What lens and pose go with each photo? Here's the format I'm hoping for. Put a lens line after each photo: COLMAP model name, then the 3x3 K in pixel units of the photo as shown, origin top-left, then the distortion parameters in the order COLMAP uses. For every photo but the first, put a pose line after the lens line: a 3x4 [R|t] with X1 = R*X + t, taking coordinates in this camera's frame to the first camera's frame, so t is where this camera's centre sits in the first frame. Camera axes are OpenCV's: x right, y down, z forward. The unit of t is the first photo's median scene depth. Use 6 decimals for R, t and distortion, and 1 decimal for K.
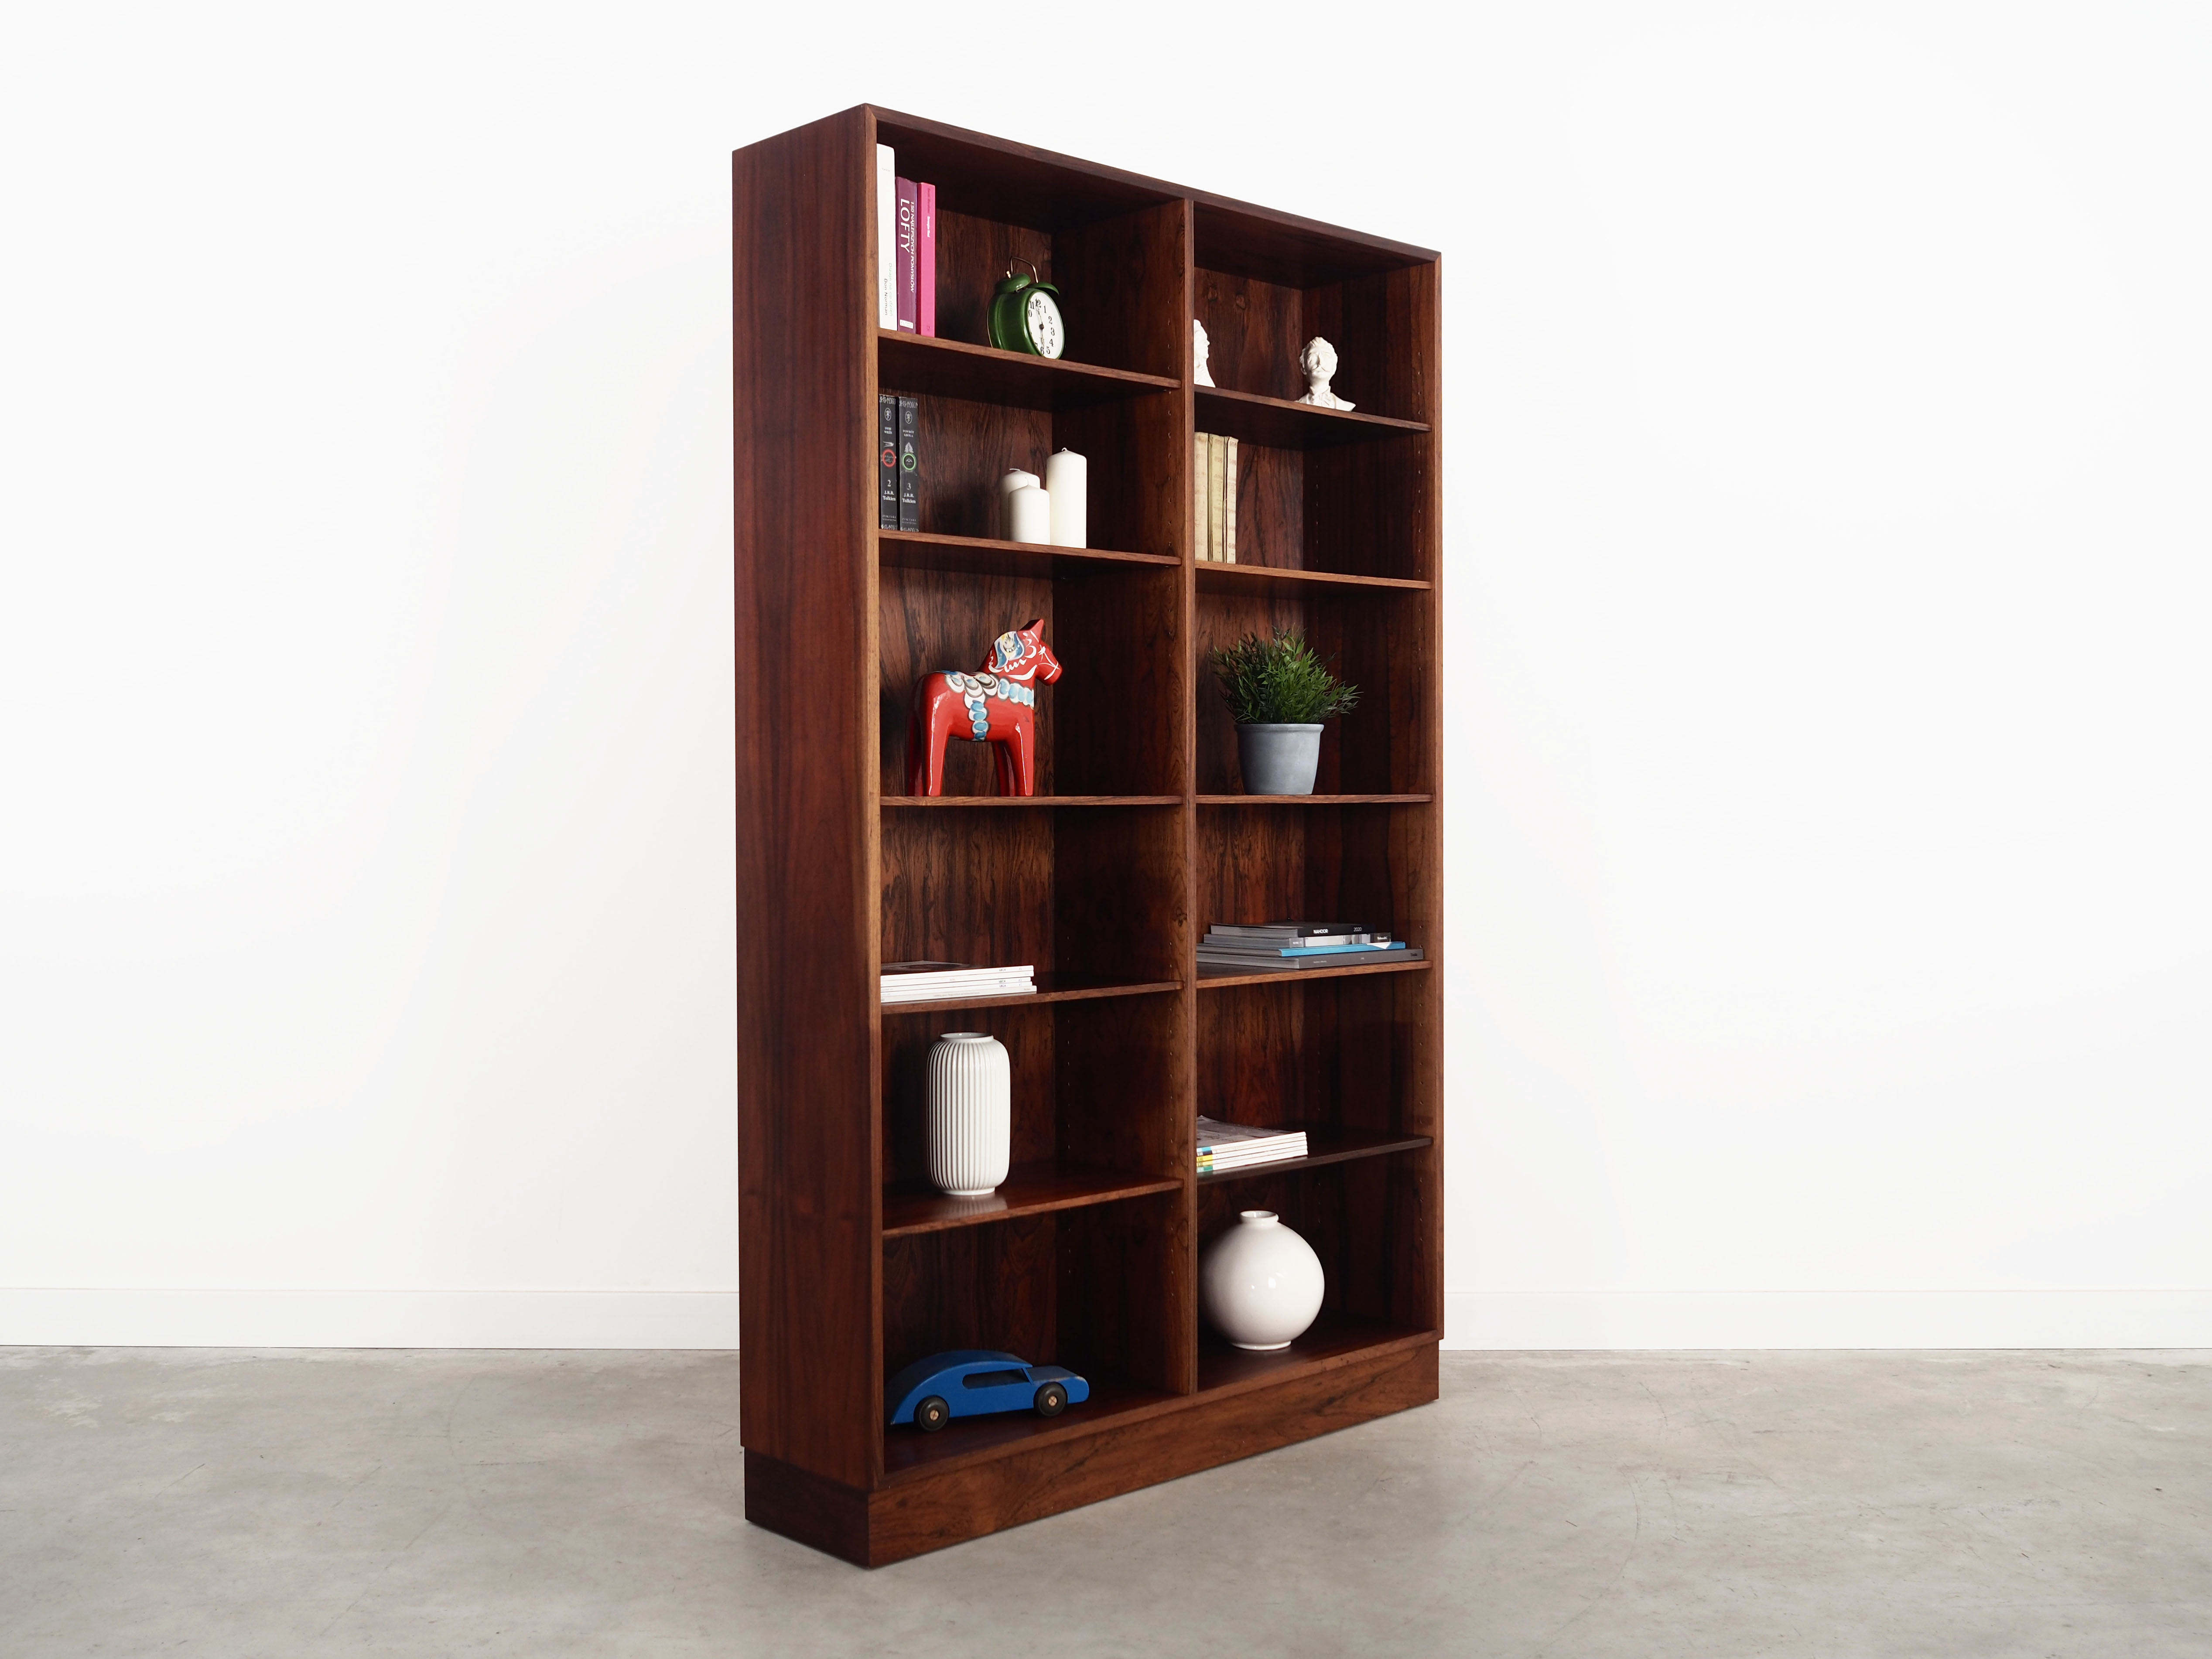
lens RADIAL K [[2374.2, 0, 1106.0], [0, 2374.2, 829.5], [0, 0, 1]] dist [-0.023682, -0.000511]
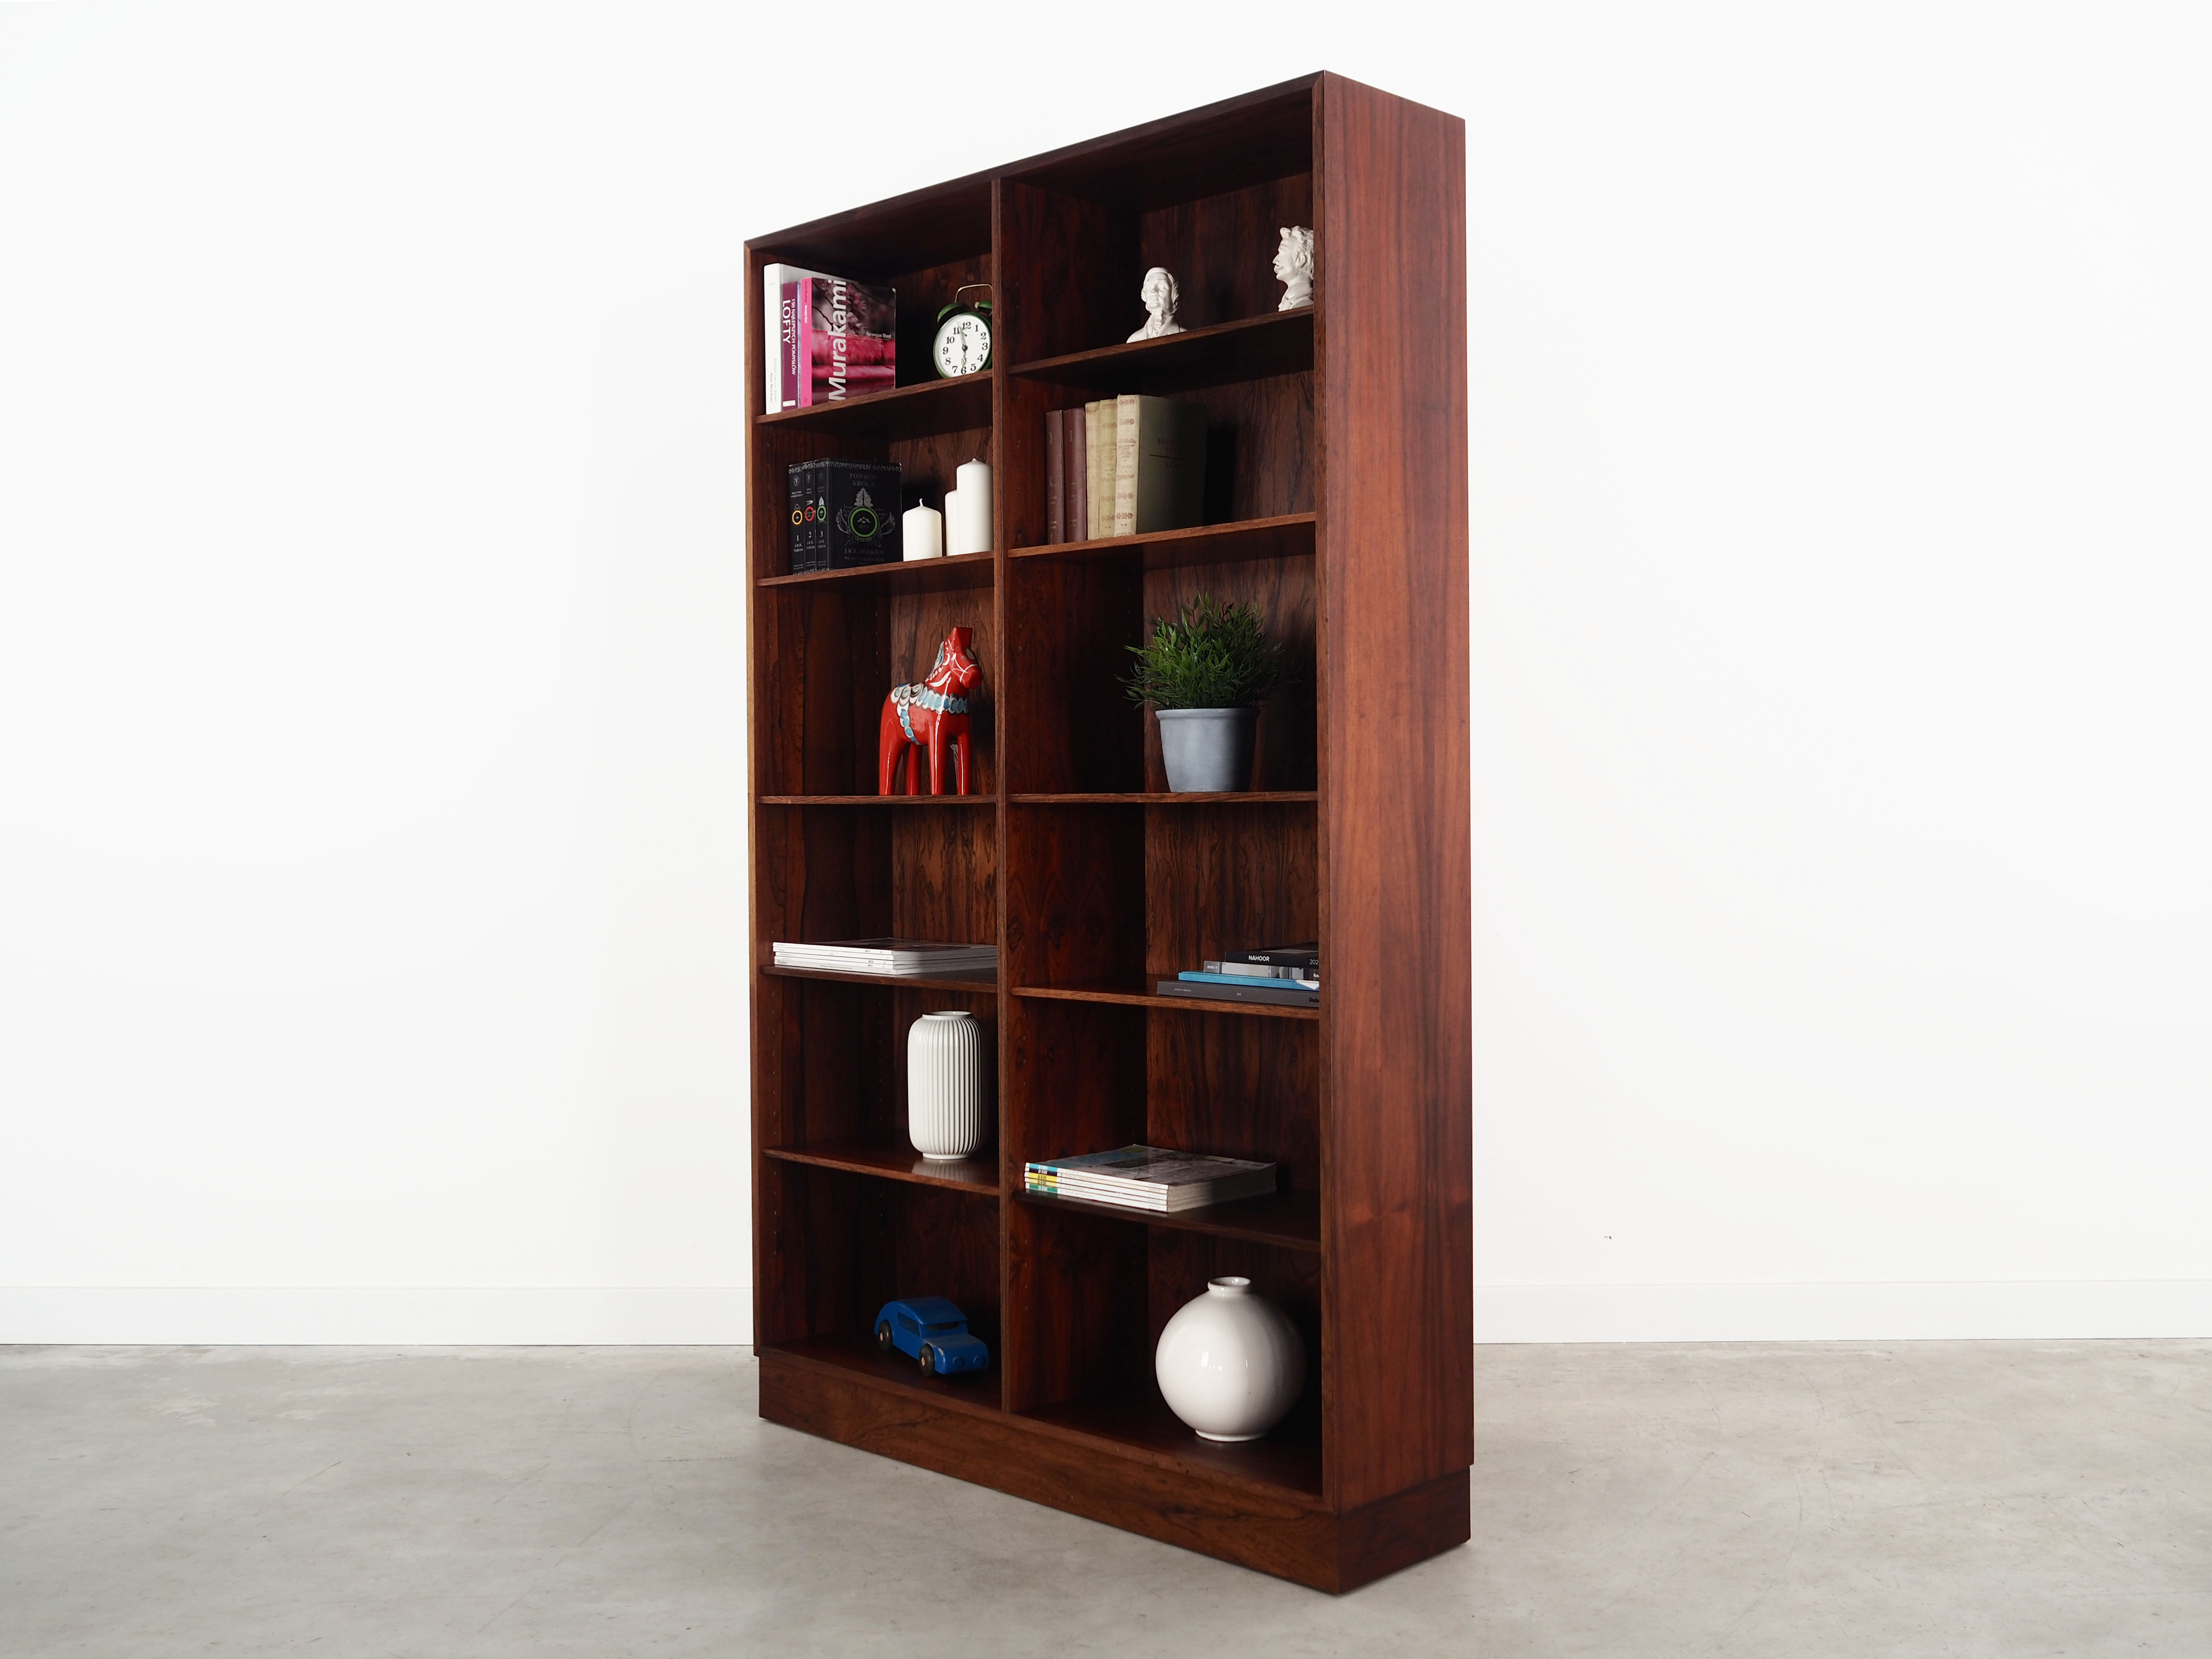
lens RADIAL K [[2374.5, 0, 1106.0], [0, 2374.5, 829.5], [0, 0, 1]] dist [-0.023682, -0.000511]
pose [[-0.009016, 0.016560, -0.999822, 1.026665], [-0.007331, 0.999835, 0.016626, -0.016710], [0.999932, 0.007480, -0.008893, 1.074977]]
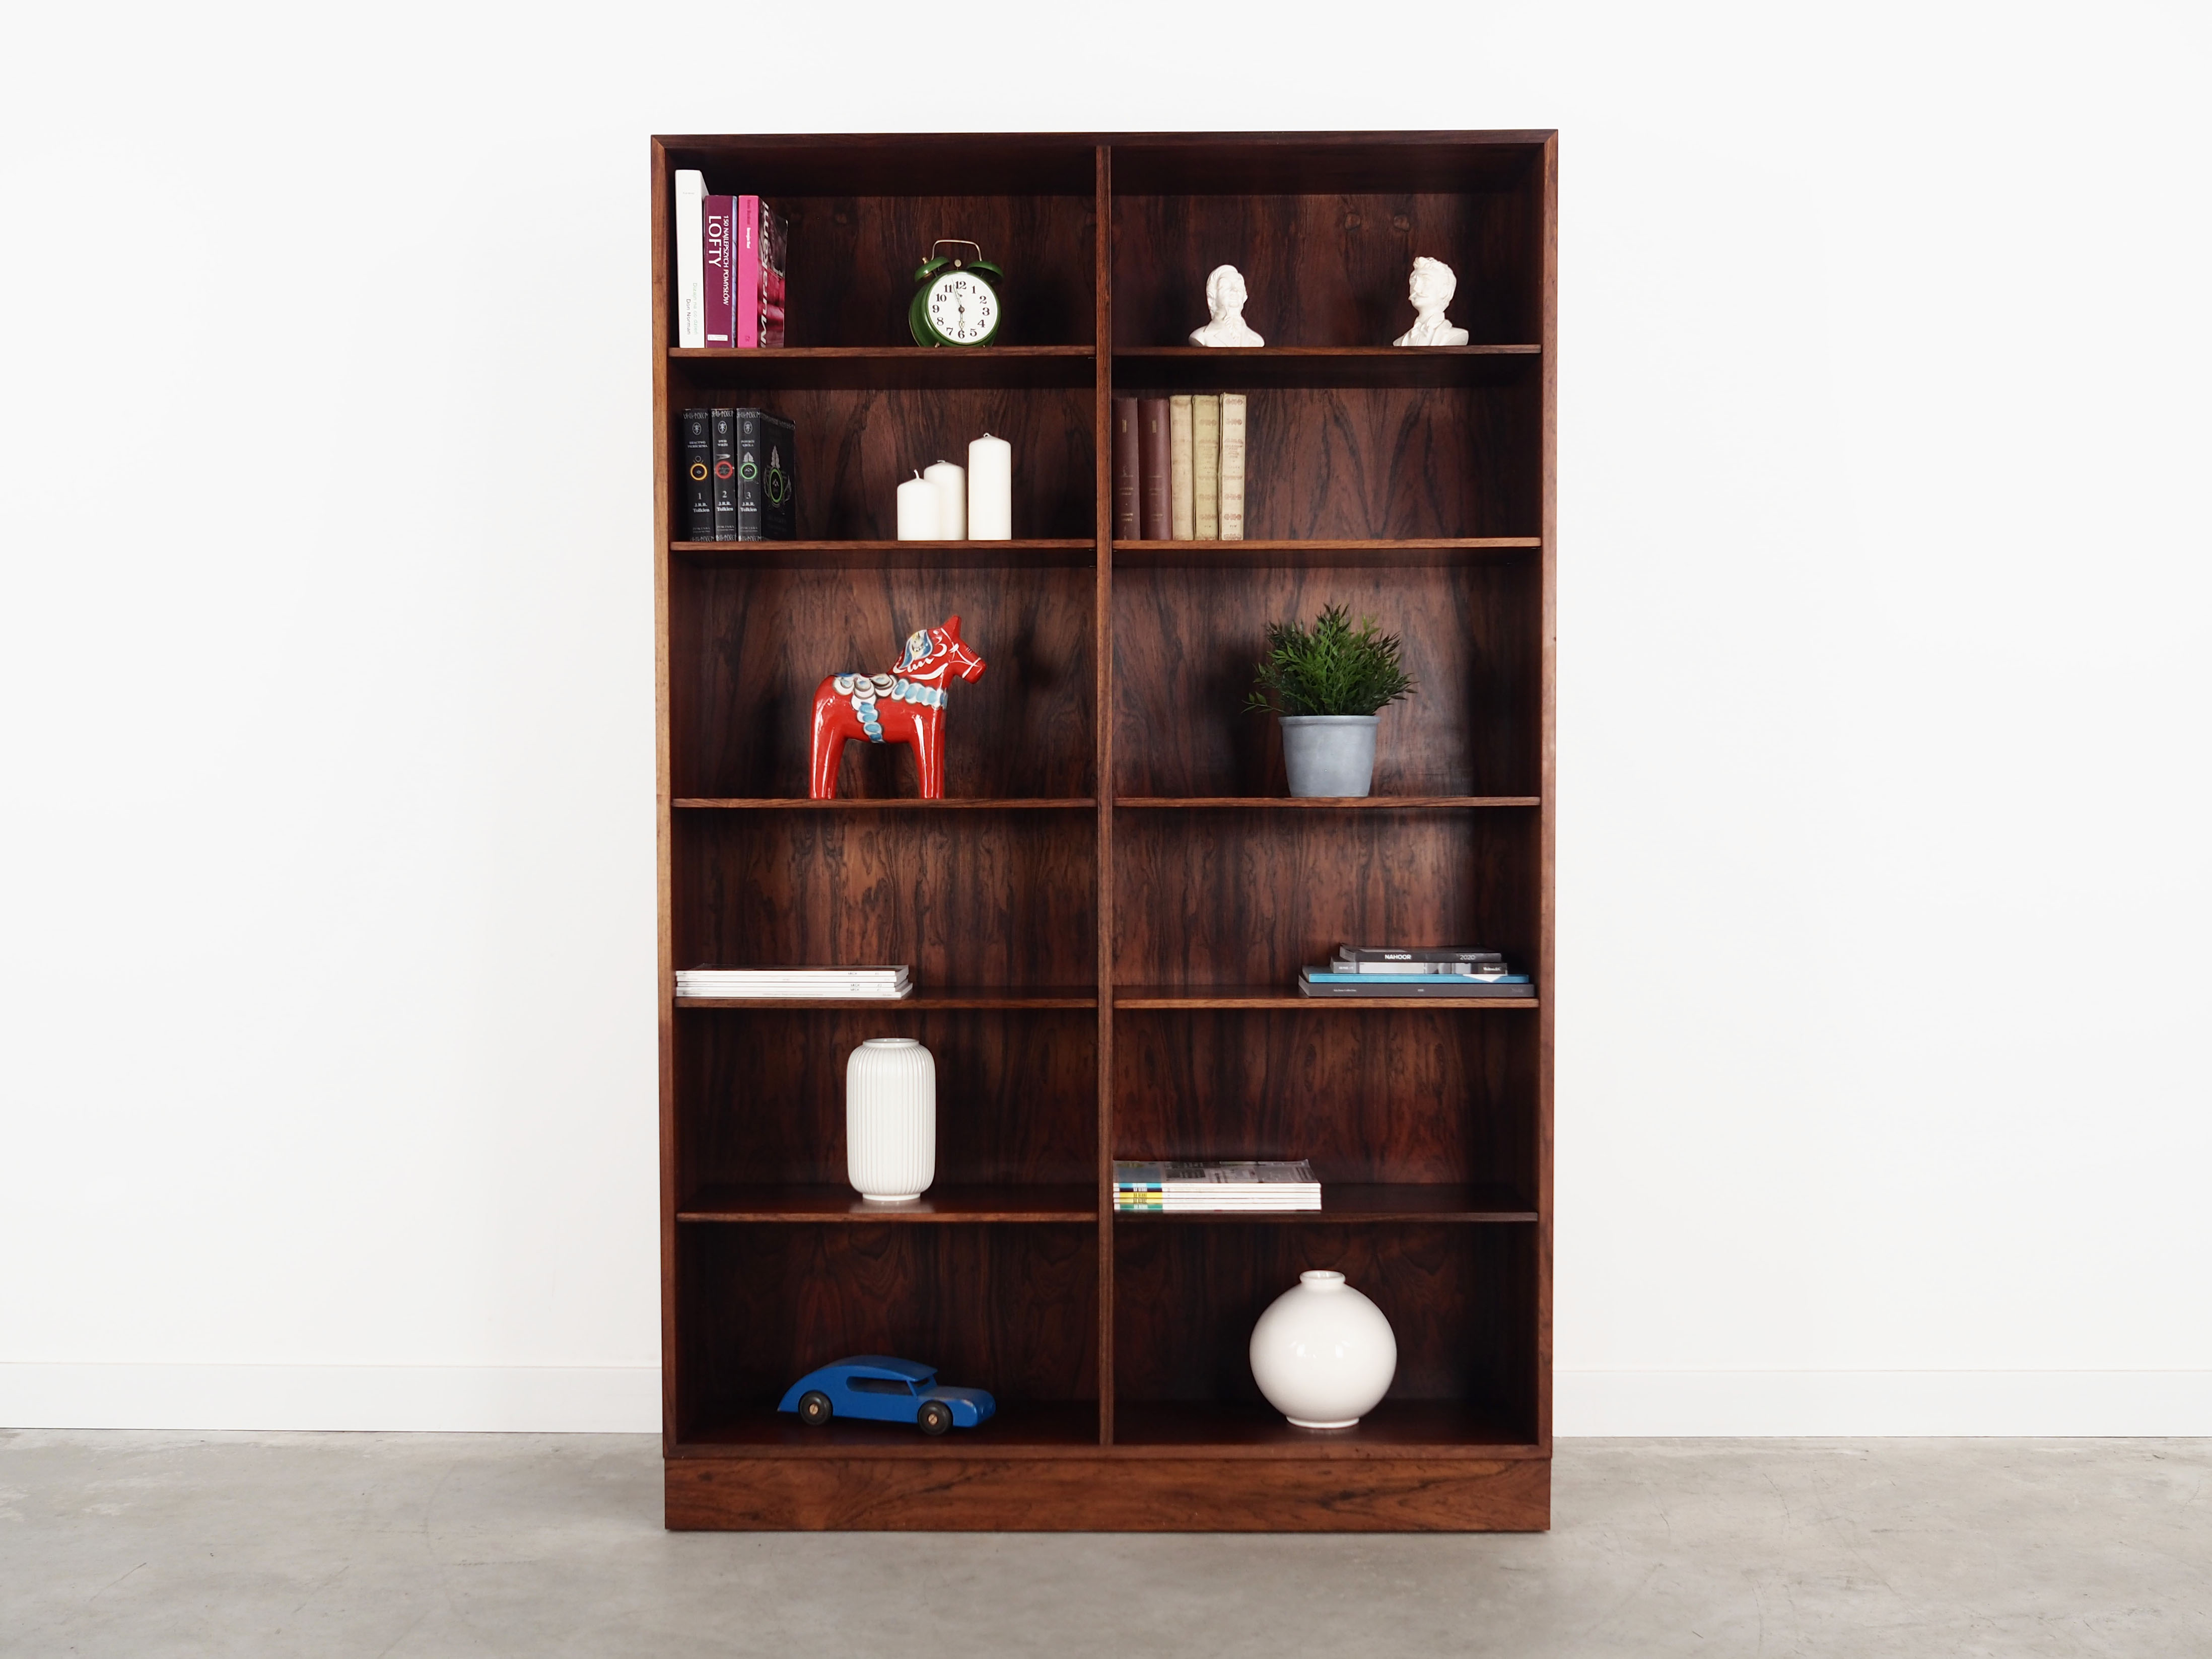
lens RADIAL K [[2795.8, 0, 1108.8], [0, 2795.8, 930.6], [0, 0, 1]] dist [-0.009639, 0.002937]
pose [[0.702715, 0.032699, -0.710720, 0.827648], [-0.010483, 0.999311, 0.035612, -0.001571], [0.711394, -0.017574, 0.702573, 0.243392]]
